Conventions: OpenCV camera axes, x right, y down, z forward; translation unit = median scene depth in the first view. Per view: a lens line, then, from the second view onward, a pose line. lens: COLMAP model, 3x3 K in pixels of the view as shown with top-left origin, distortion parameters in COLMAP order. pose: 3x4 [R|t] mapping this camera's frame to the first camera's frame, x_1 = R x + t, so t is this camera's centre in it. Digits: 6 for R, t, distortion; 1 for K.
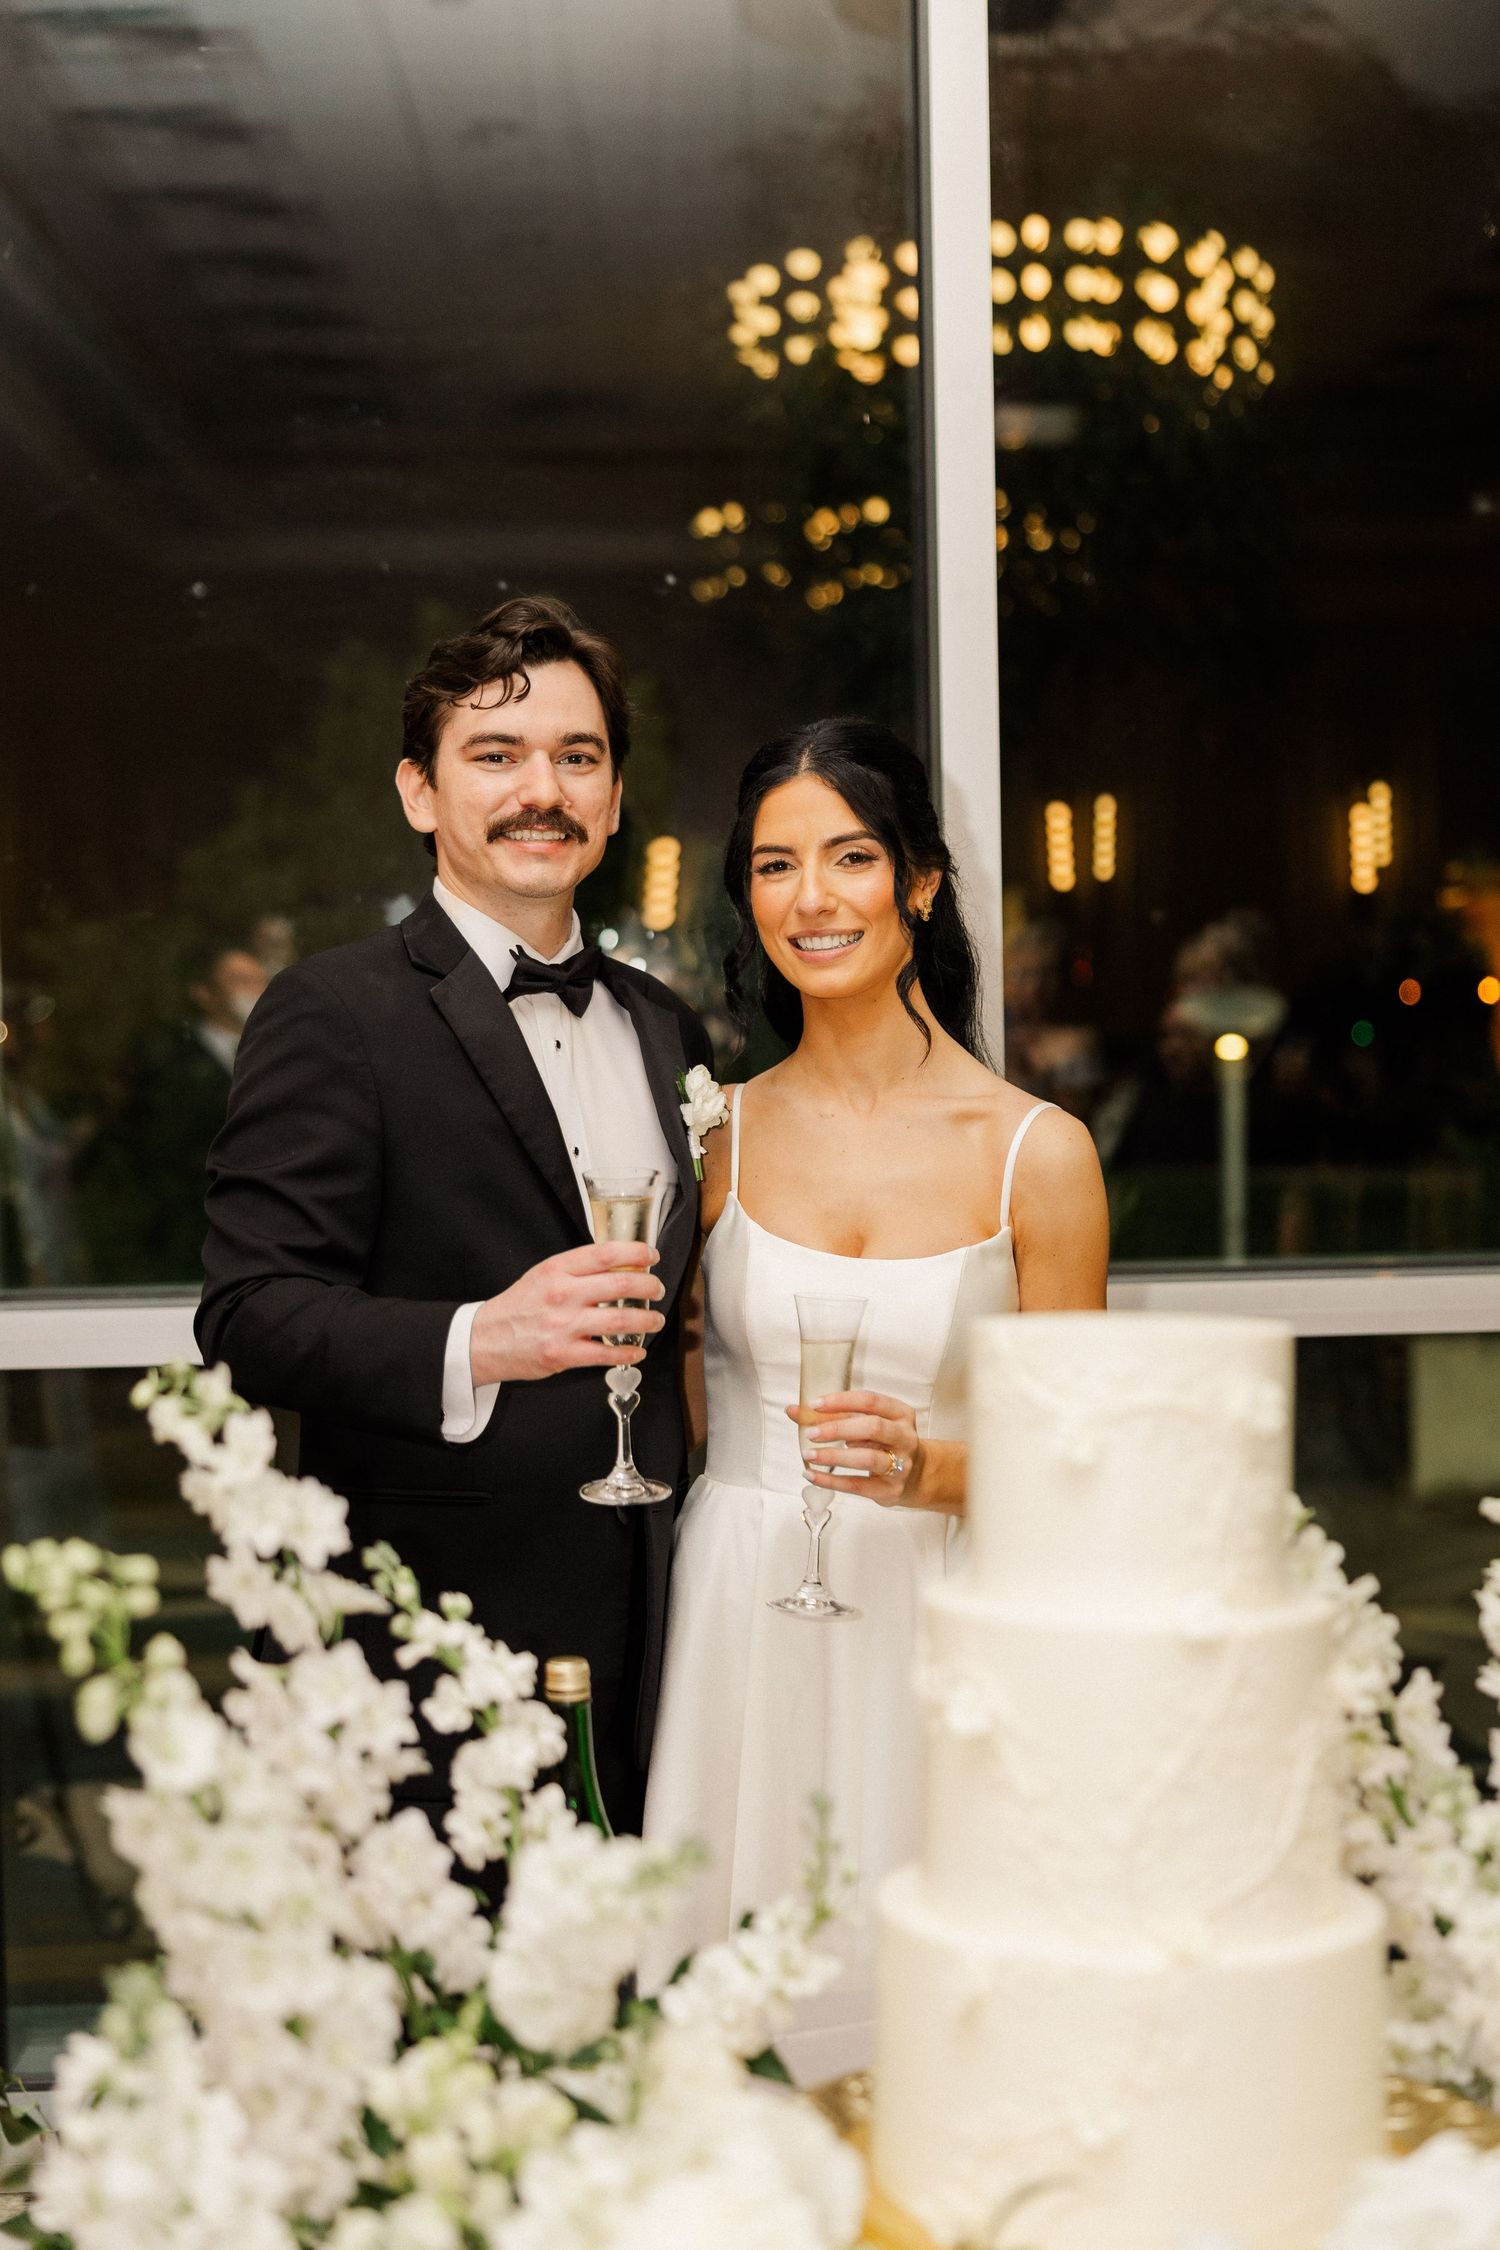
lens RADIAL K [[3336.4, 0, 750.0], [0, 3336.4, 1125.0], [0, 0, 1]] dist [-0.006445, 0.014676]
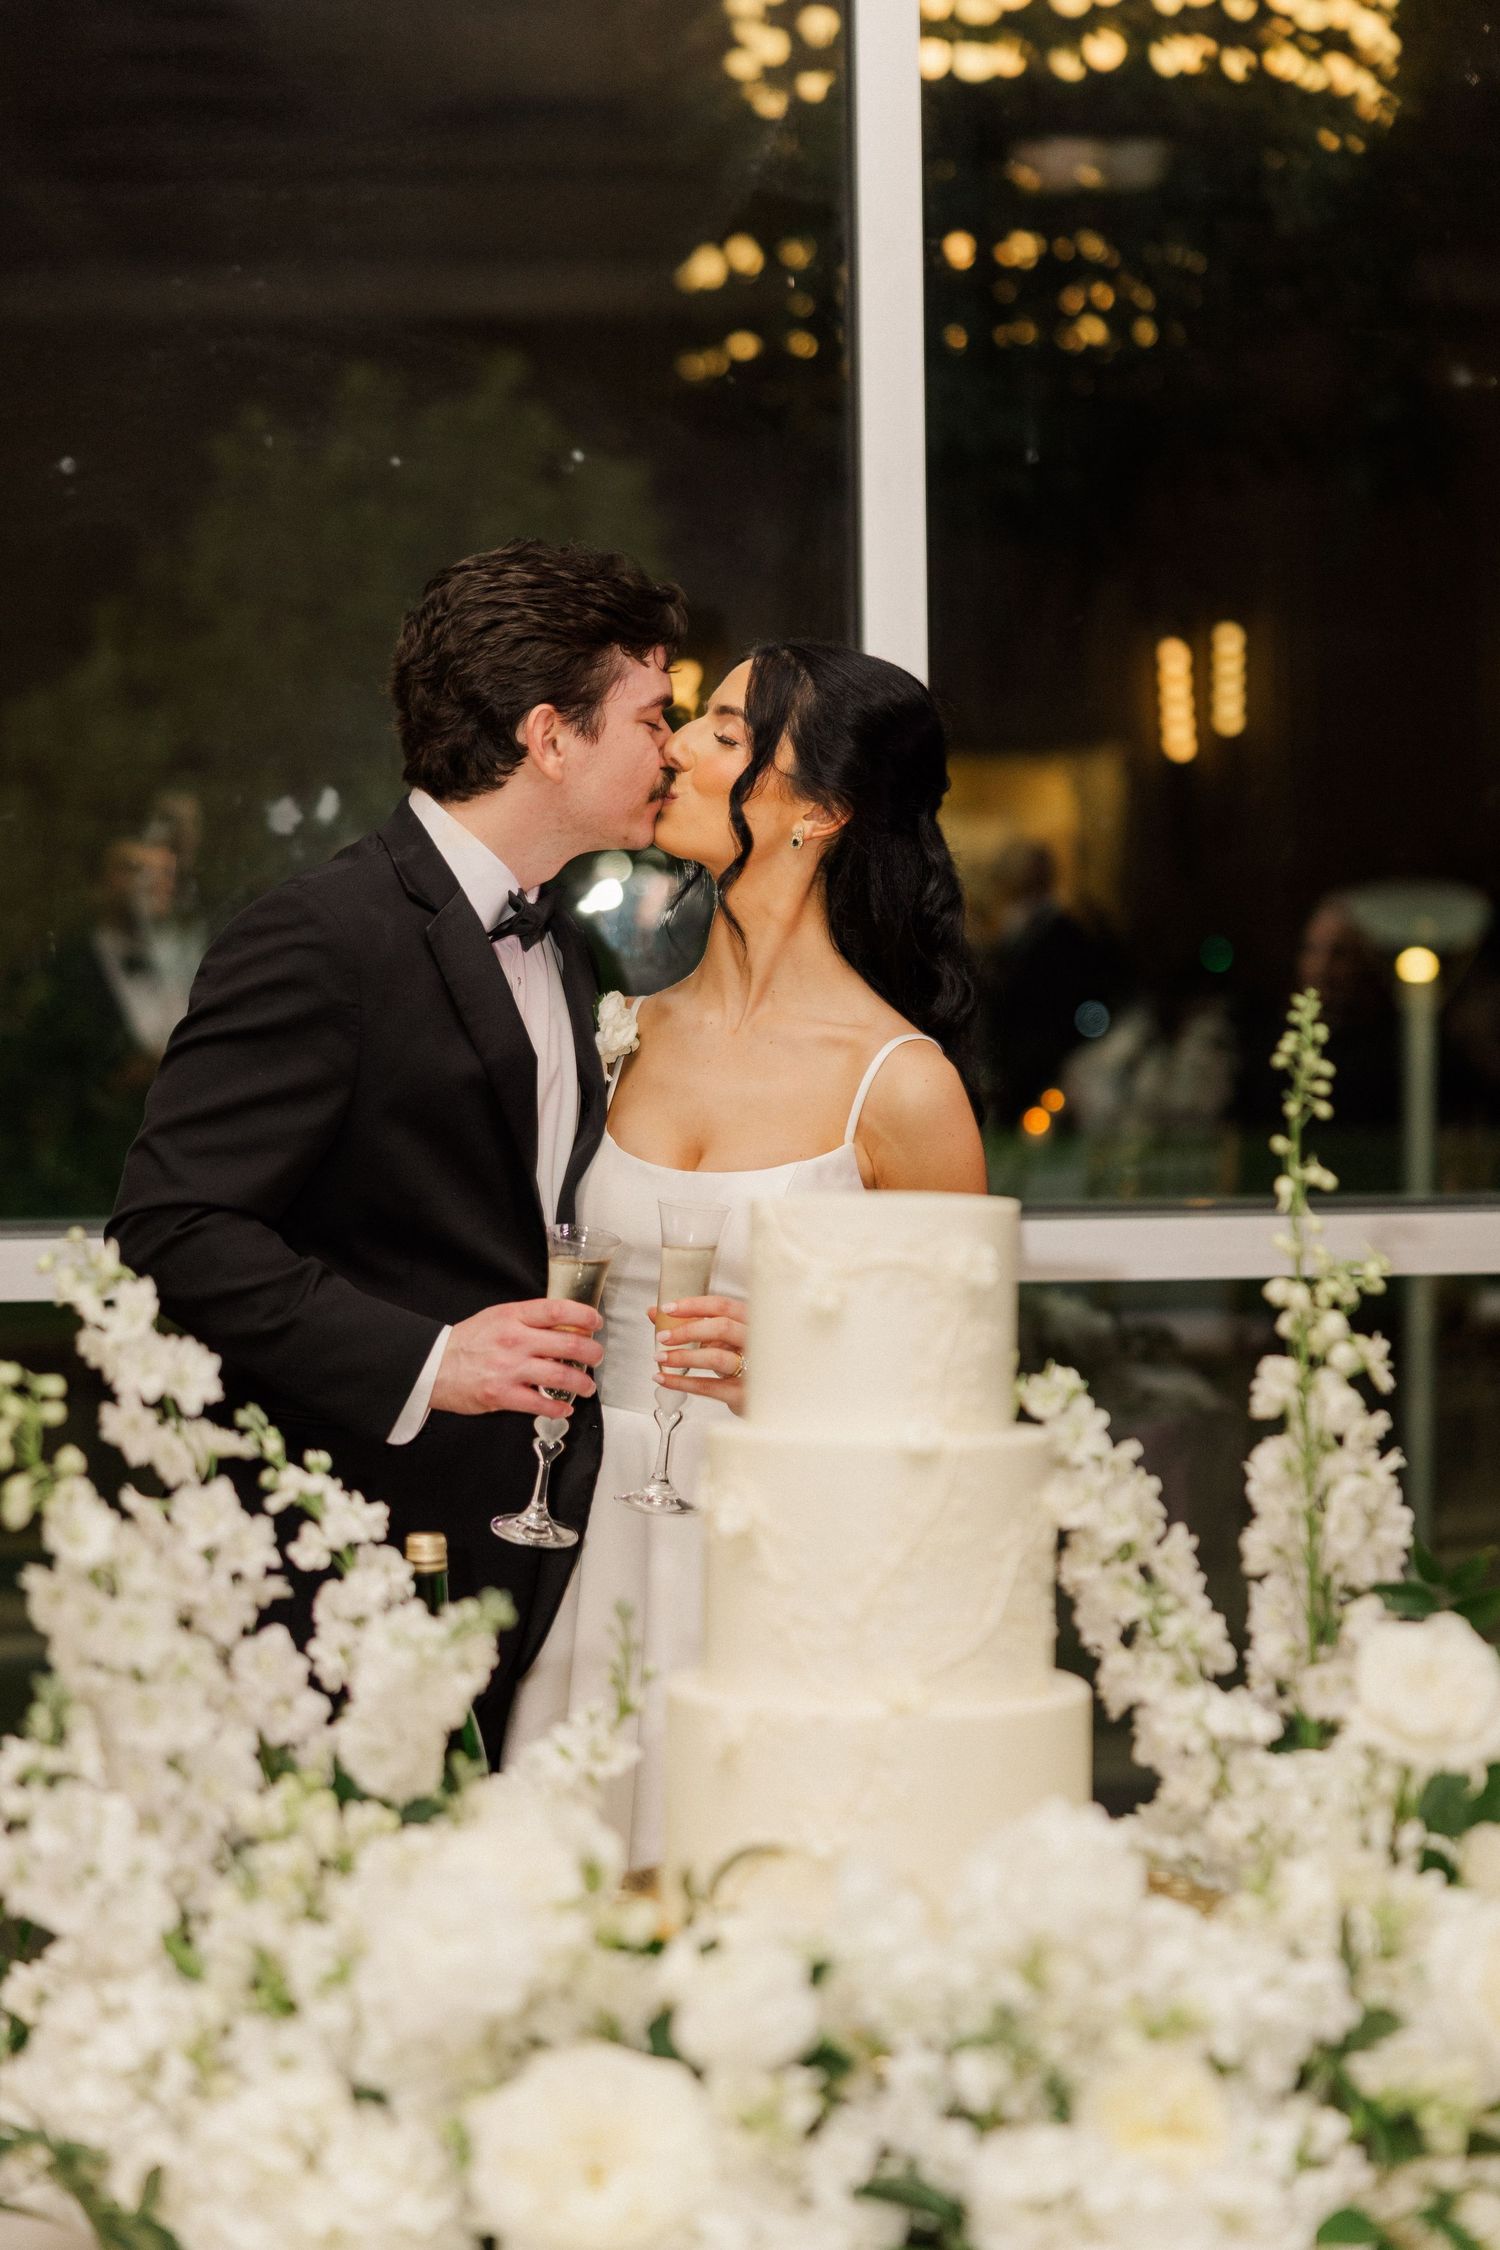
lens RADIAL K [[4334.4, 0, 750.0], [0, 4334.4, 1125.0], [0, 0, 1]] dist [-0.154641, 1.872395]
pose [[0.999983, 0.005755, -0.000084, 0.061530], [-0.005753, 0.999888, 0.013852, 0.010939], [0.000164, -0.013851, 0.999904, -0.491665]]
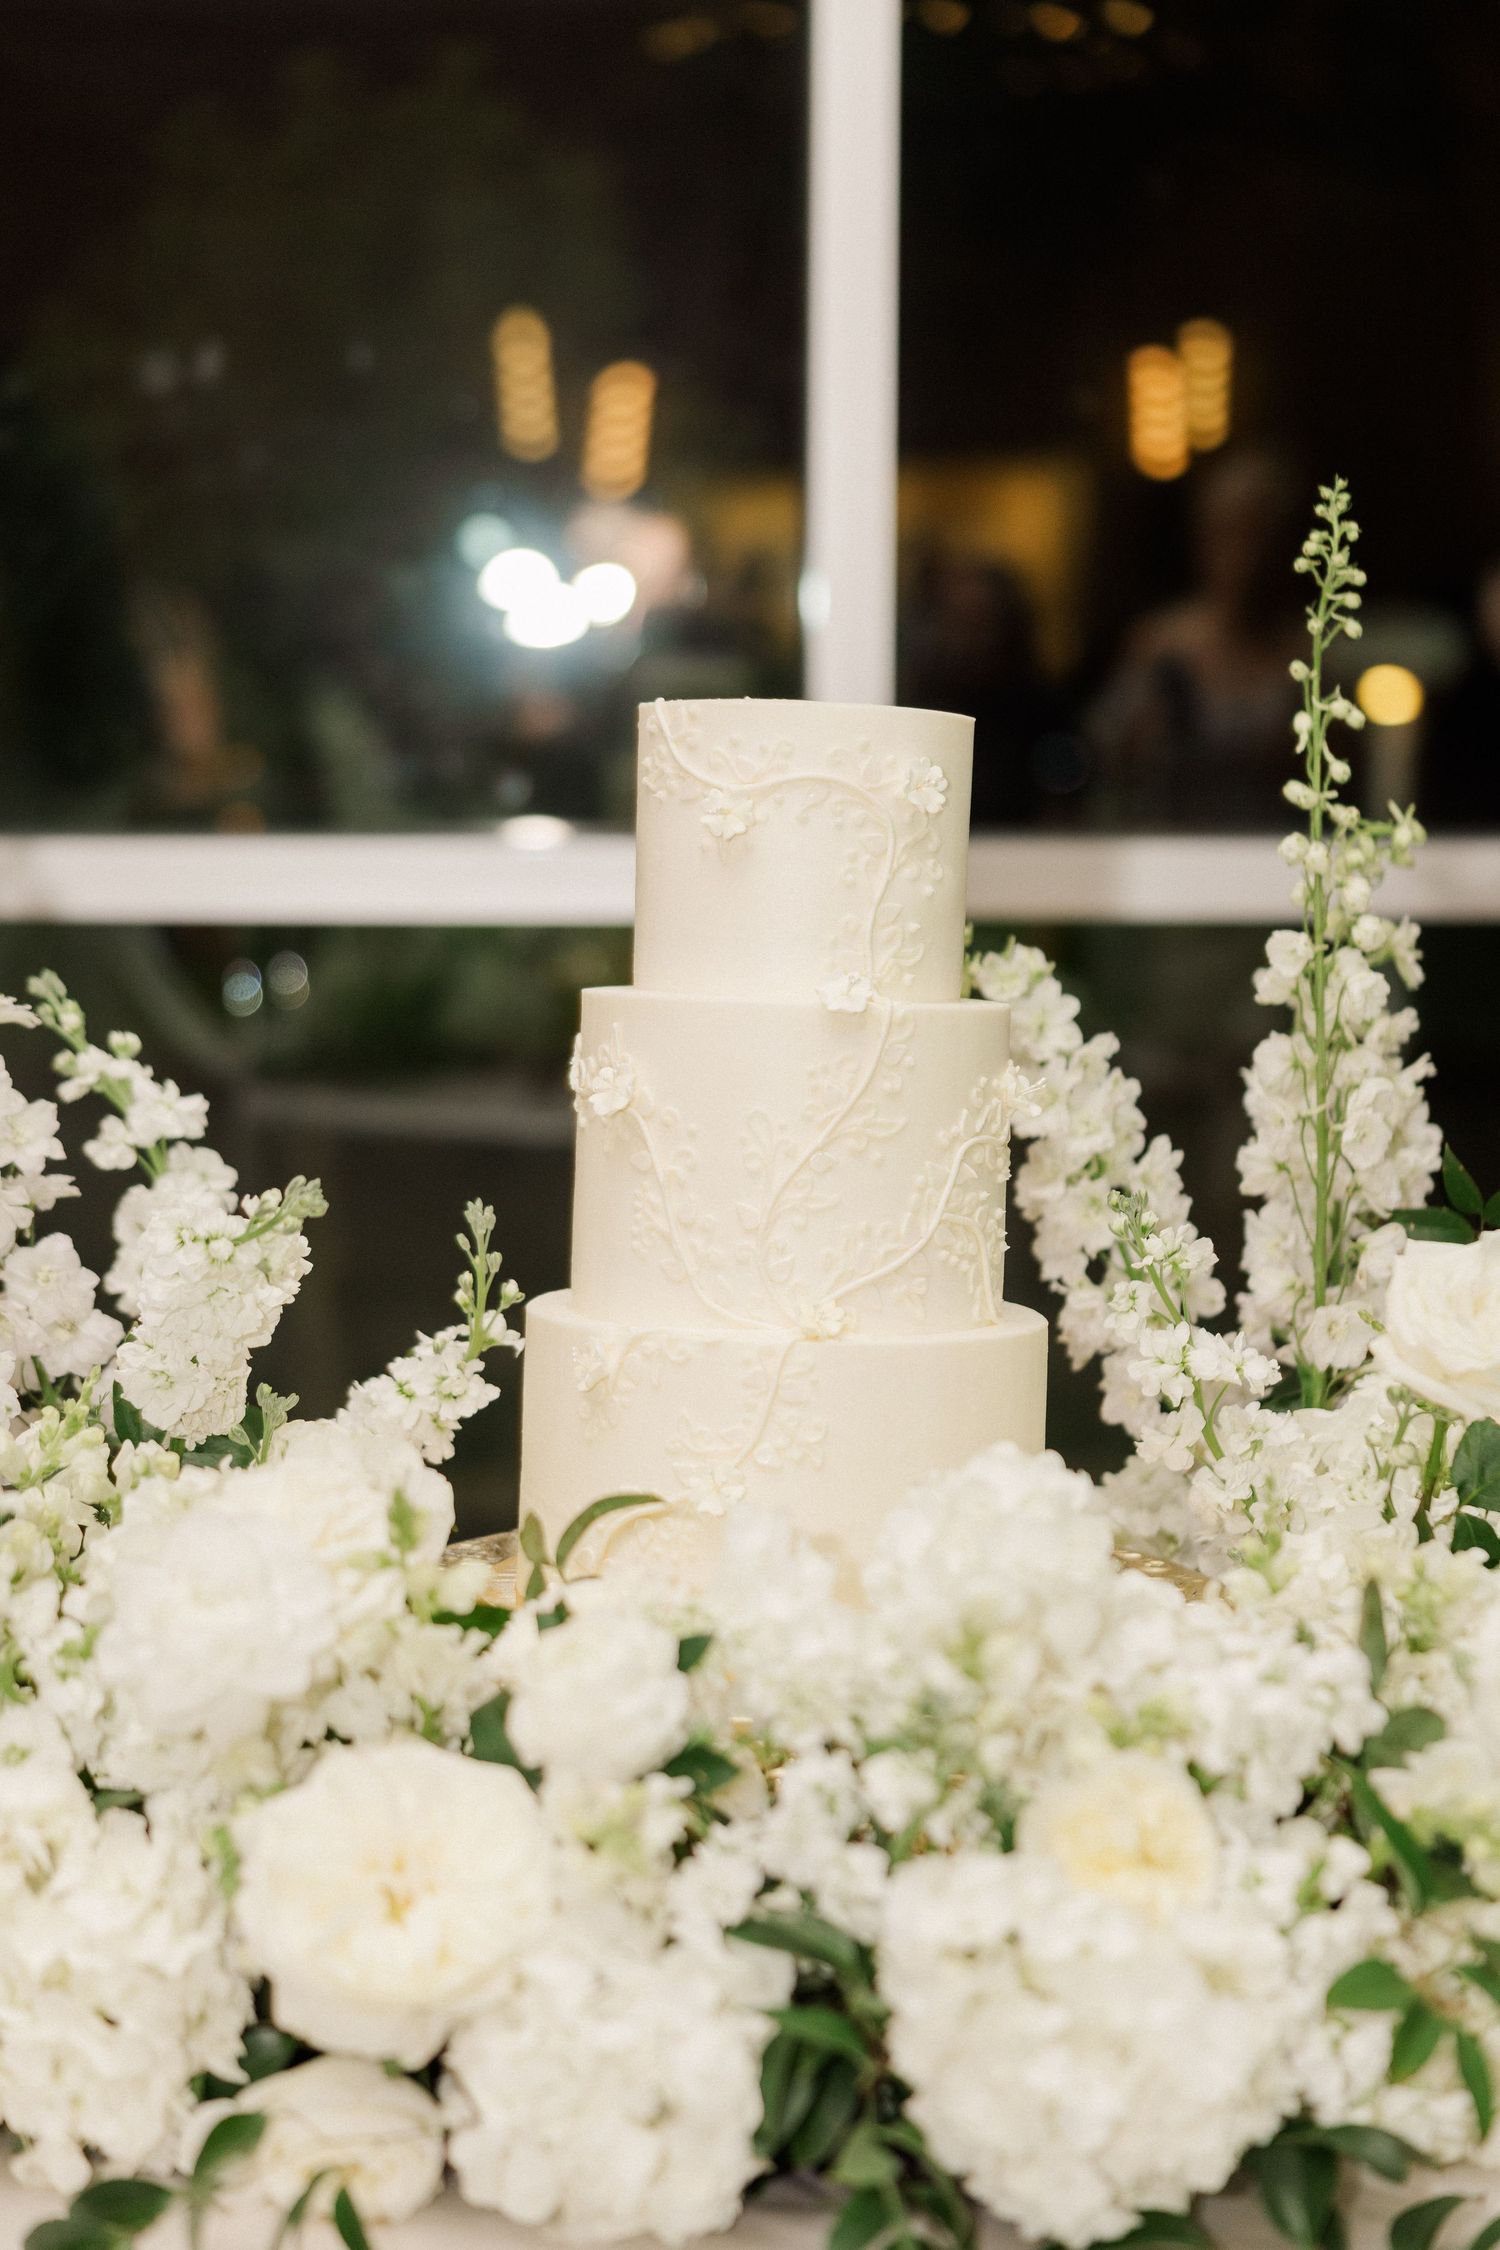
lens RADIAL K [[4334.4, 0, 750.0], [0, 4334.4, 1125.0], [0, 0, 1]] dist [-0.154641, 1.872395]
pose [[0.999601, 0.026507, 0.009801, 0.081395], [-0.027172, 0.996774, 0.075518, 0.077182], [-0.007768, -0.075754, 0.997096, -0.222349]]
